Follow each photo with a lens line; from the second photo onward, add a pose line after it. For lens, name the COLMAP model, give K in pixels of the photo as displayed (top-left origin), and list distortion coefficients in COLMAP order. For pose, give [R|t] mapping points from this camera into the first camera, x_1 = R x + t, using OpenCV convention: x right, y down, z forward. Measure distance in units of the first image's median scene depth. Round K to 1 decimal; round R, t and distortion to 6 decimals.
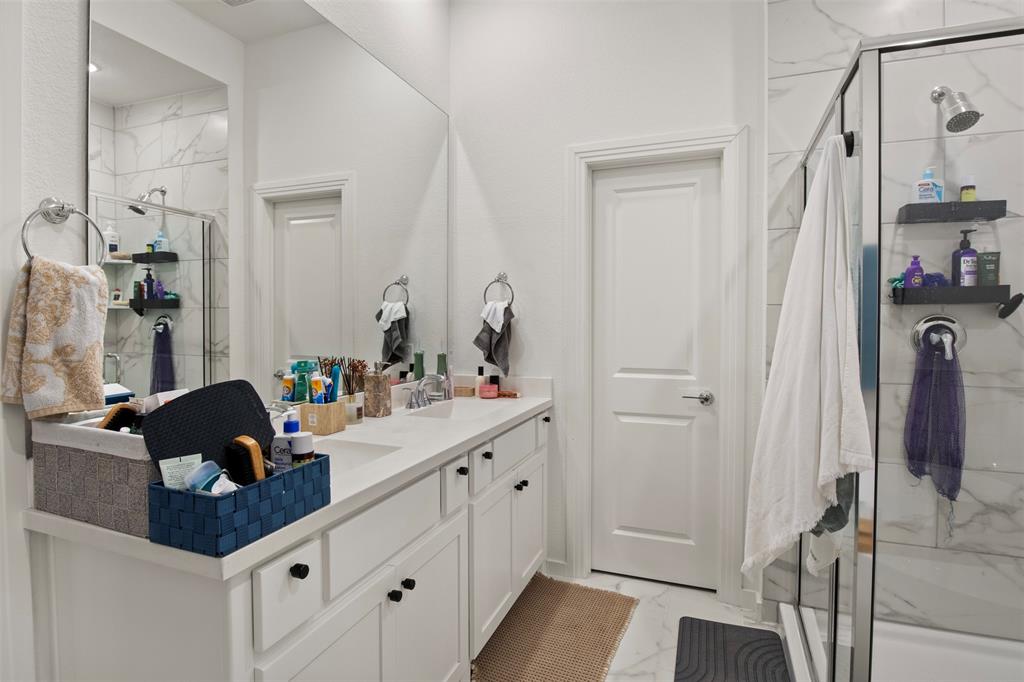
lens RADIAL K [[509.6, 0, 509.6], [0, 509.6, 327.0], [0, 0, 1]] dist [-0.018121, 0.000778]
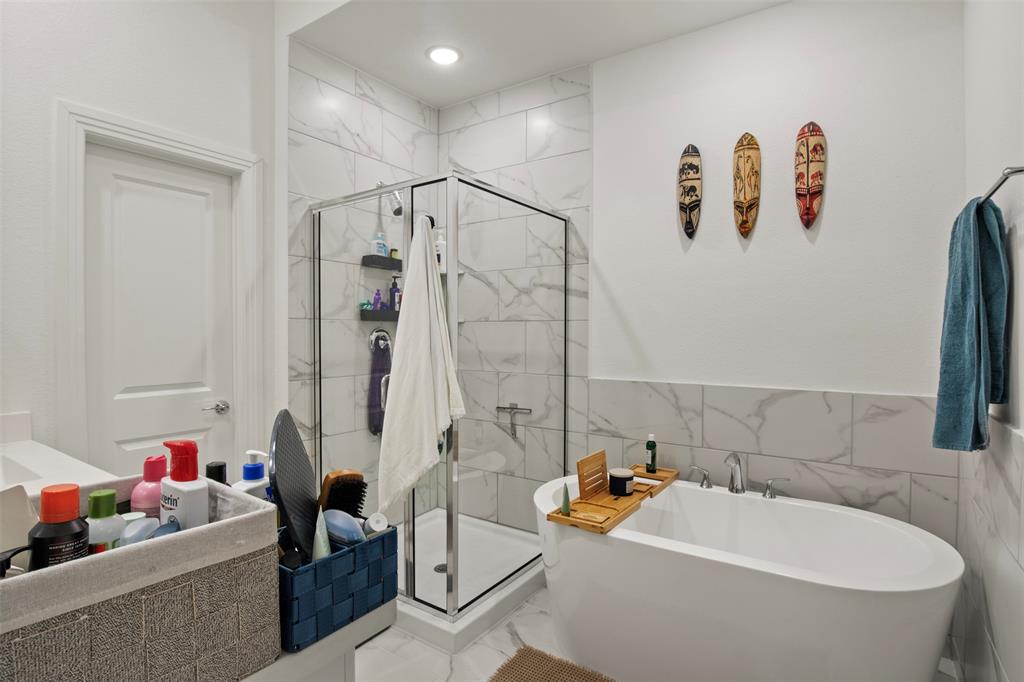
lens RADIAL K [[509.6, 0, 509.6], [0, 509.6, 327.0], [0, 0, 1]] dist [-0.018121, 0.000778]
pose [[0.235417, 0.009675, 0.971846, -0.565222], [0.010115, 0.999872, -0.012404, -0.003803], [-0.971842, 0.012751, 0.235289, 0.233962]]
